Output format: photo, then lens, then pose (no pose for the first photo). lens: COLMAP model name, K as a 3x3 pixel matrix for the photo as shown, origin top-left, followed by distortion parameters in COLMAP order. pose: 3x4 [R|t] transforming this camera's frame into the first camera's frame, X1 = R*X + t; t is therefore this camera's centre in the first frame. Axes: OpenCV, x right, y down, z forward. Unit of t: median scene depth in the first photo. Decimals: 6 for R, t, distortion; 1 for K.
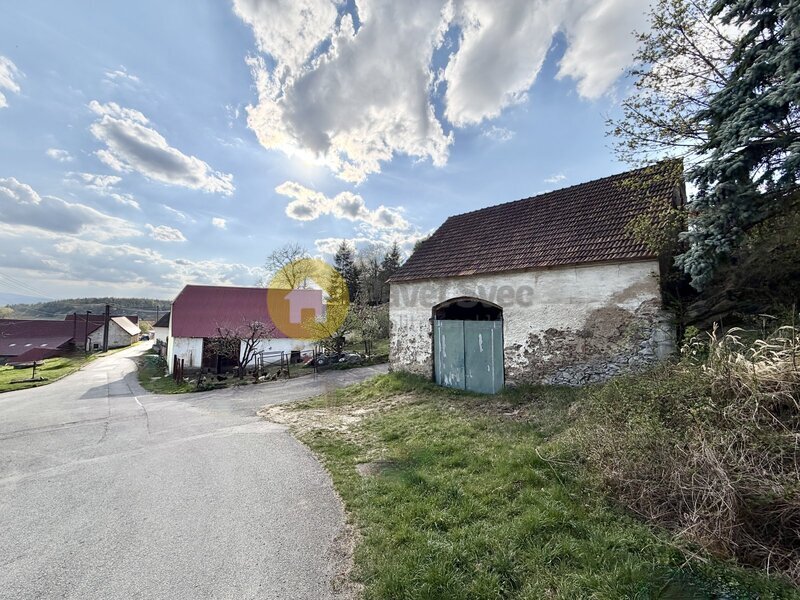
lens RADIAL K [[315.7, 0, 393.8], [0, 315.7, 299.7], [0, 0, 1]] dist [0.000344, 0.000091]
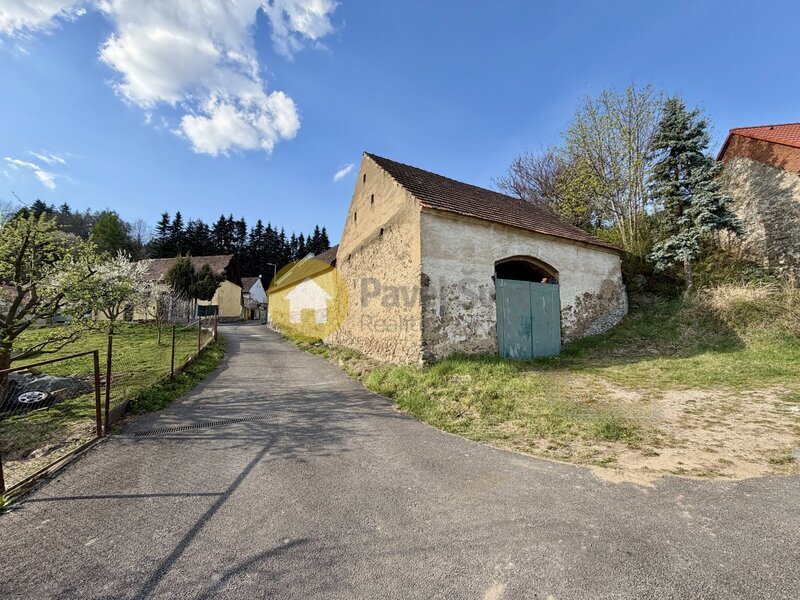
lens RADIAL K [[316.0, 0, 394.9], [0, 316.0, 300.3], [0, 0, 1]] dist [0.000525, -0.000010]
pose [[0.247138, 0.092602, 0.964545, -0.672713], [-0.042623, 0.995498, -0.084653, 0.192657], [-0.968042, -0.020191, 0.249973, 1.039948]]
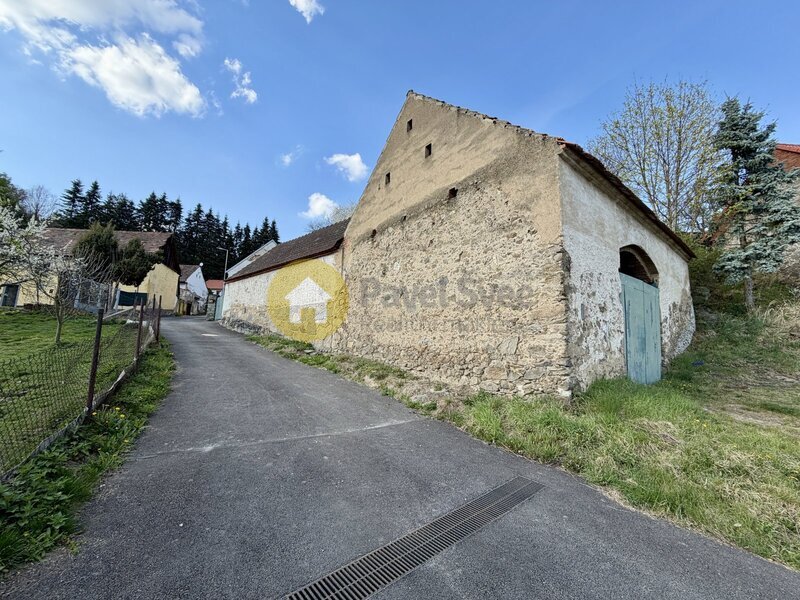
lens RADIAL K [[315.7, 0, 393.8], [0, 315.7, 299.7], [0, 0, 1]] dist [0.000344, 0.000091]
pose [[0.068263, 0.123409, 0.990005, -0.437351], [-0.089220, 0.989099, -0.117144, 0.211036], [-0.993670, -0.080331, 0.078530, 1.338623]]
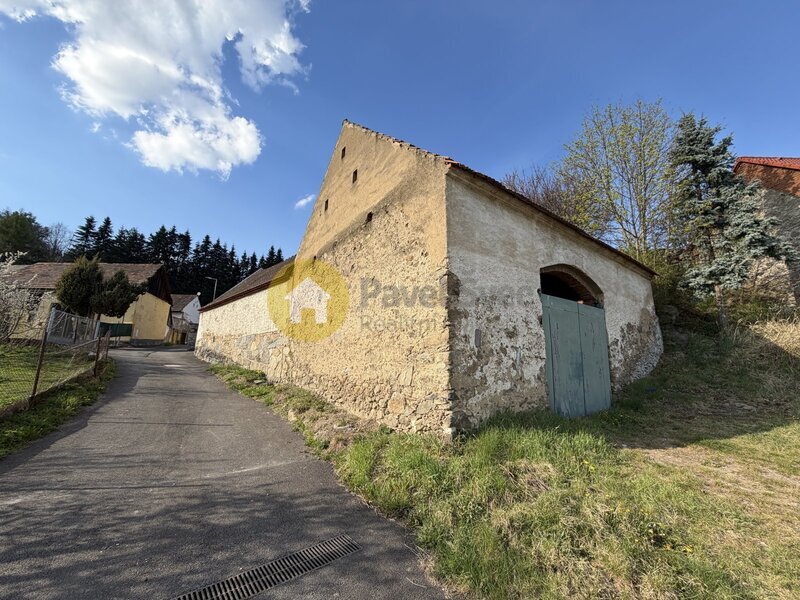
lens RADIAL K [[316.0, 0, 394.9], [0, 316.0, 300.3], [0, 0, 1]] dist [0.000525, -0.000010]
pose [[0.101794, 0.194664, 0.975574, -0.399168], [-0.070845, 0.979596, -0.188075, 0.189122], [-0.992280, -0.049970, 0.113508, 1.173730]]
